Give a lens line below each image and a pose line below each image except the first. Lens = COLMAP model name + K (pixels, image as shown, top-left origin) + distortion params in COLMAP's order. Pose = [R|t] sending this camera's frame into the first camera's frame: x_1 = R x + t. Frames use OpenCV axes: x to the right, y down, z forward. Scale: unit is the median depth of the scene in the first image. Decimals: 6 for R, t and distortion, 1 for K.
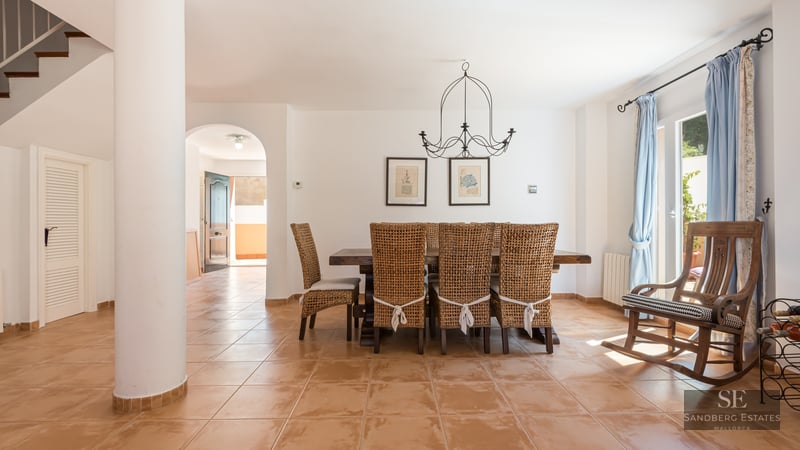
lens RADIAL K [[379.1, 0, 404.3], [0, 379.1, 221.9], [0, 0, 1]] dist [0.007563, -0.004645]
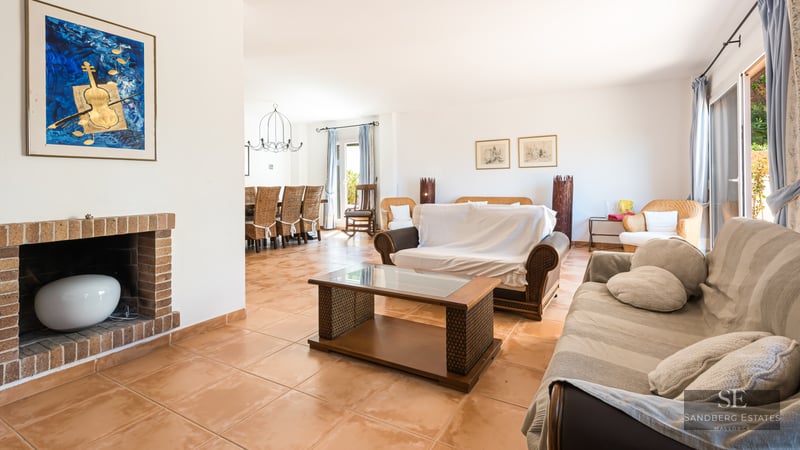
lens RADIAL K [[379.1, 0, 400.7], [0, 379.1, 223.8], [0, 0, 1]] dist [0.007563, -0.004645]
pose [[0.512744, -0.096227, 0.853132, -1.584886], [0.010476, 0.994326, 0.105857, -0.005776], [-0.858478, -0.045340, 0.510843, -0.747191]]
